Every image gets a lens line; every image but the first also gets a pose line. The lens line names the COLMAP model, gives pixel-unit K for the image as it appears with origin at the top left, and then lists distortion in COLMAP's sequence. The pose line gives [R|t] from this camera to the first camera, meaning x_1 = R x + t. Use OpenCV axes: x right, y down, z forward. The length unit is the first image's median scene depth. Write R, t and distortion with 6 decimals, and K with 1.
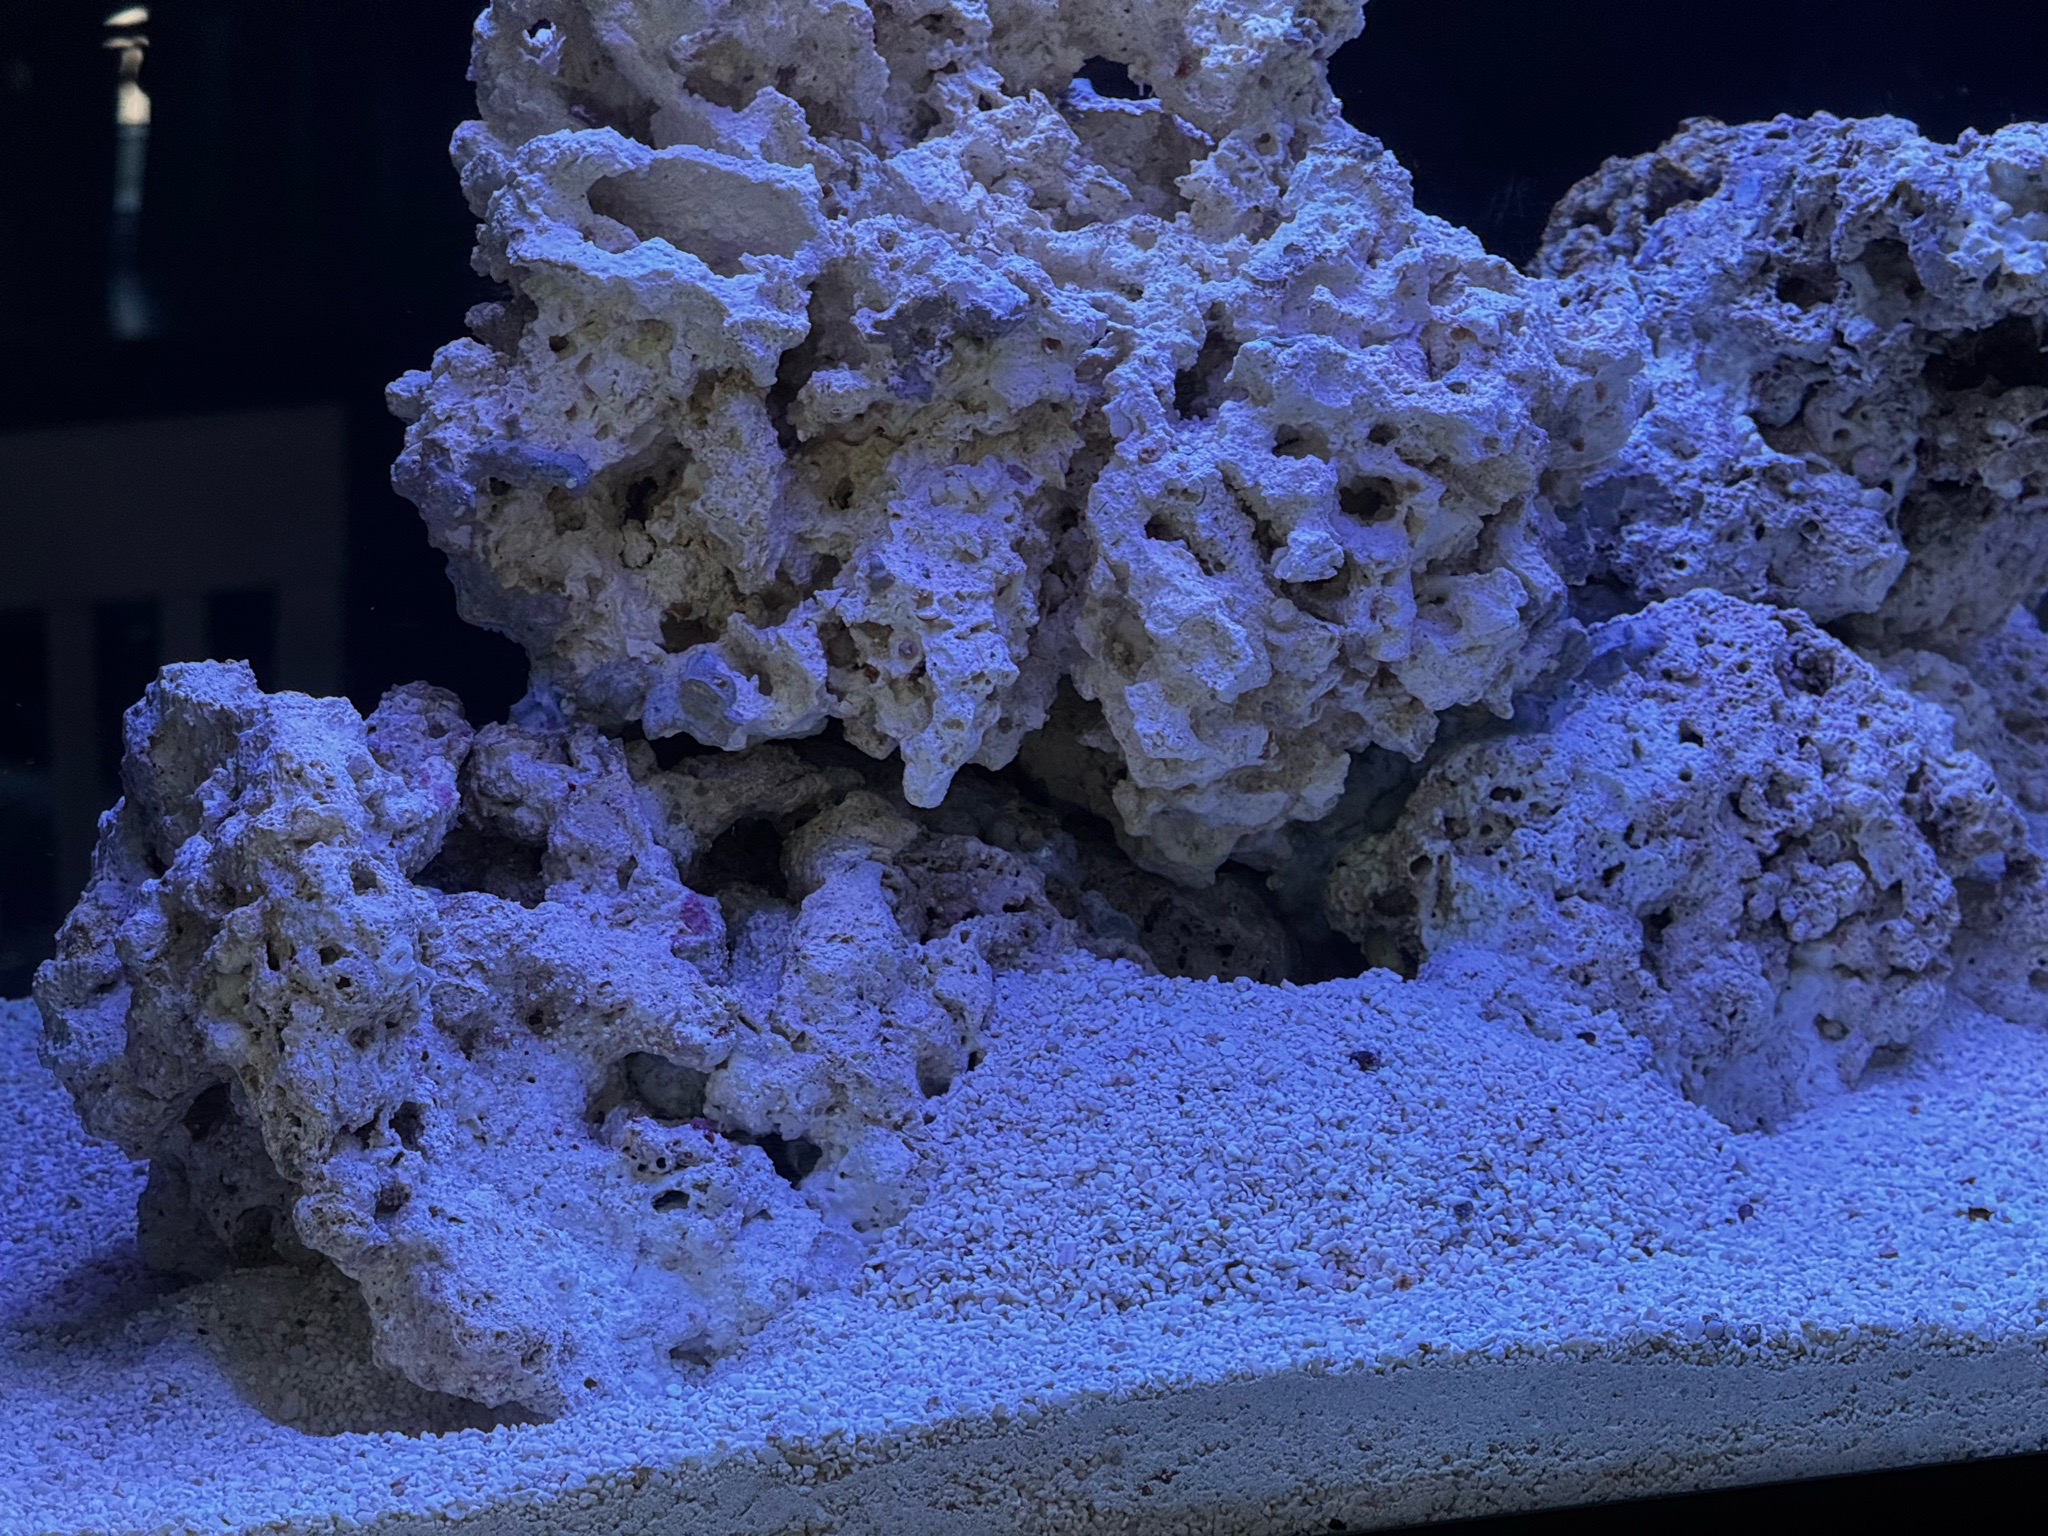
lens RADIAL K [[7185.7, 0, 1024.0], [0, 7185.7, 768.0], [0, 0, 1]] dist [0.110231, -1.553320]
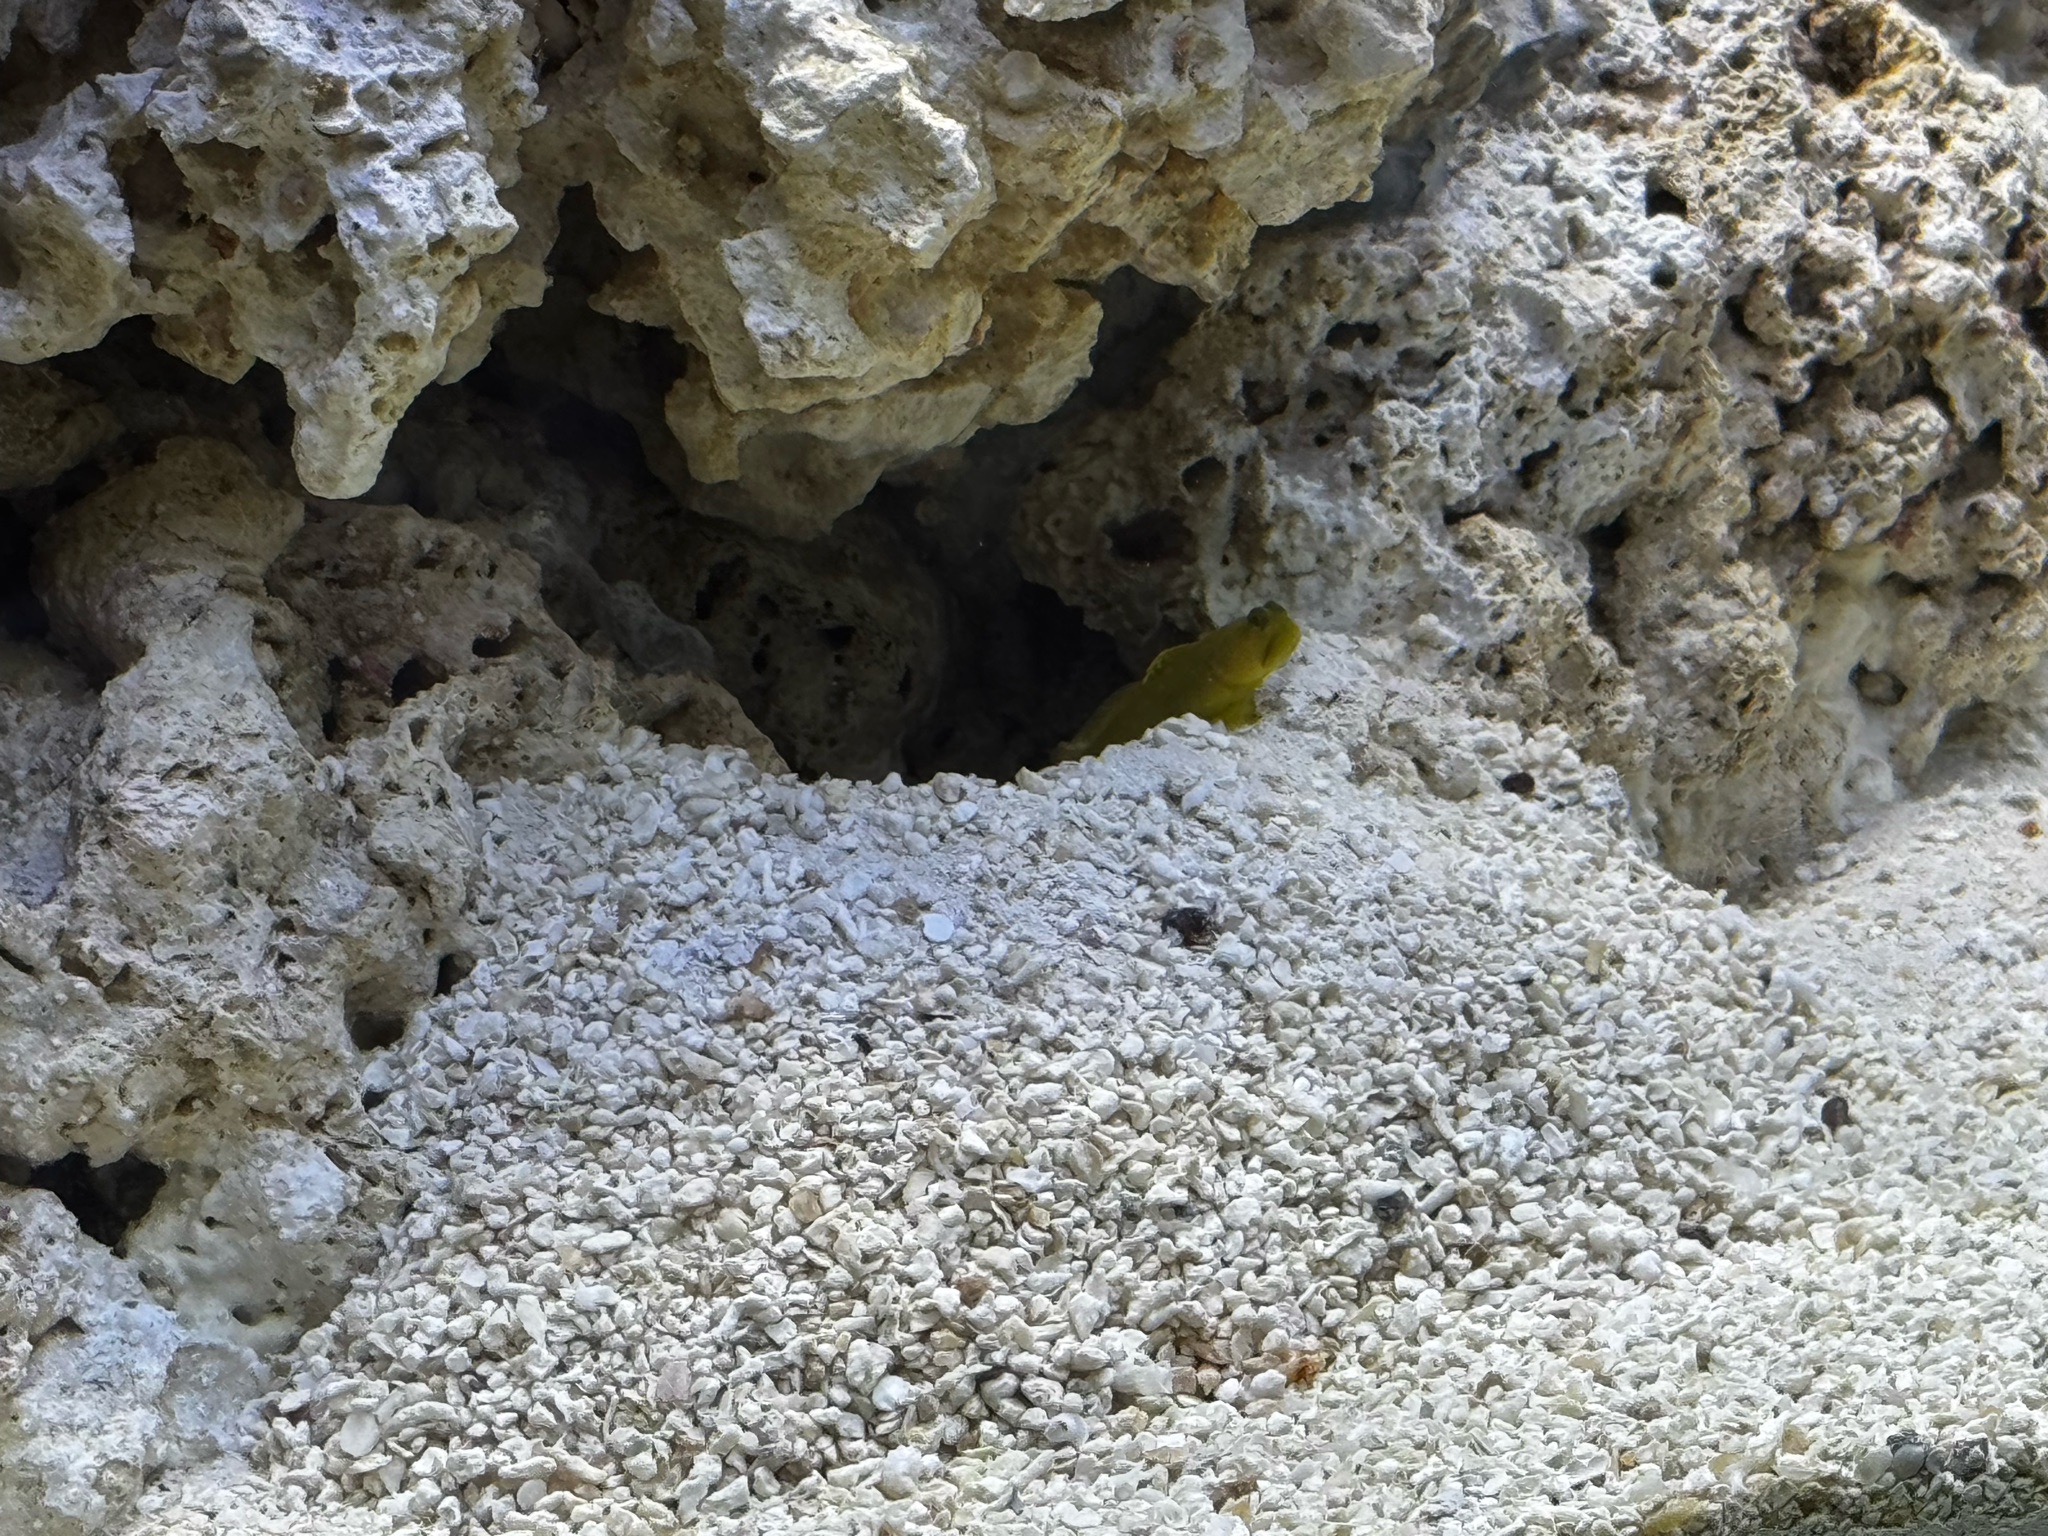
lens RADIAL K [[7061.8, 0, 1024.0], [0, 7061.8, 768.0], [0, 0, 1]] dist [0.033602, 0.766076]
pose [[0.982756, -0.054599, 0.176662, -0.055133], [0.017874, 0.978988, 0.203135, -0.075801], [-0.184041, -0.196474, 0.963082, 0.507717]]
